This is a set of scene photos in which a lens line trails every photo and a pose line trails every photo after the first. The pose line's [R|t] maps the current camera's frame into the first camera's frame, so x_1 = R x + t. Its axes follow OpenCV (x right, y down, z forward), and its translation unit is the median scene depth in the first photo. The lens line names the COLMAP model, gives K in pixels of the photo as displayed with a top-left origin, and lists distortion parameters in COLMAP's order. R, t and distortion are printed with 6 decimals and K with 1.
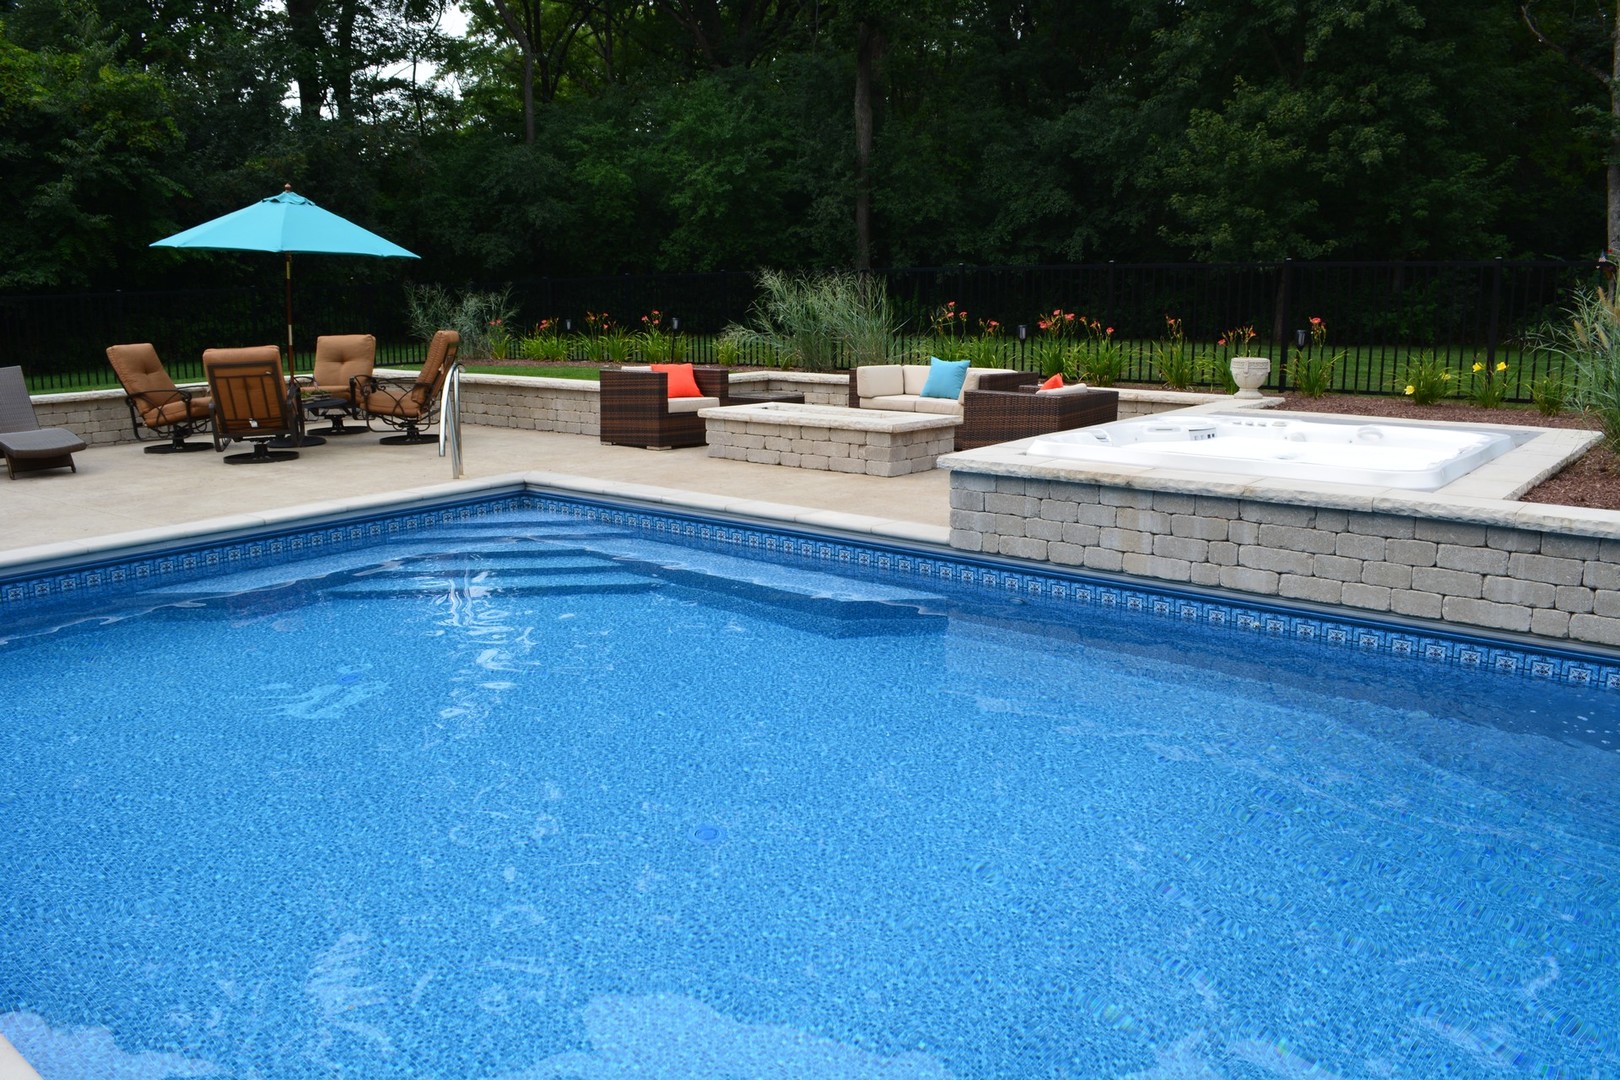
lens RADIAL K [[1362.0, 0, 811.2], [0, 1362.0, 554.6], [0, 0, 1]] dist [-0.099043, 0.010340]
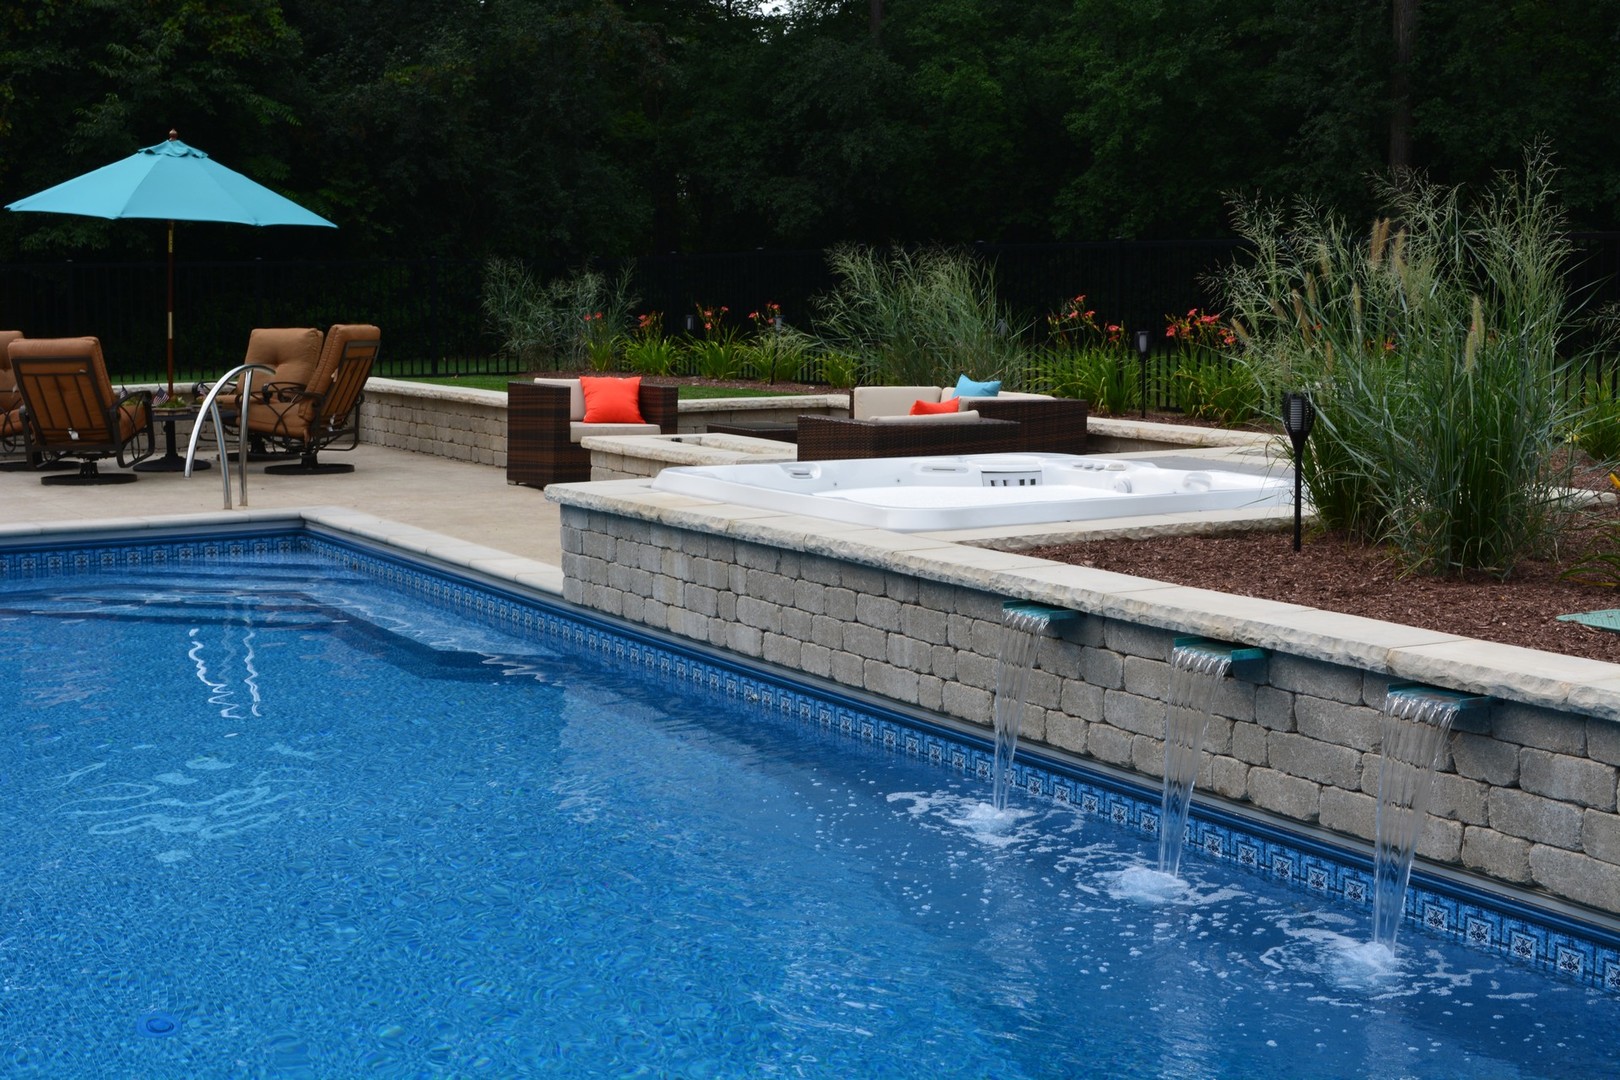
lens RADIAL K [[2648.0, 0, 810.0], [0, 2648.0, 540.0], [0, 0, 1]] dist [-0.019978, -0.135708]
pose [[0.924455, 0.045337, -0.378587, 0.522340], [-0.078952, 0.994147, -0.073739, 0.039980], [0.373028, 0.098058, 0.922624, -0.242404]]
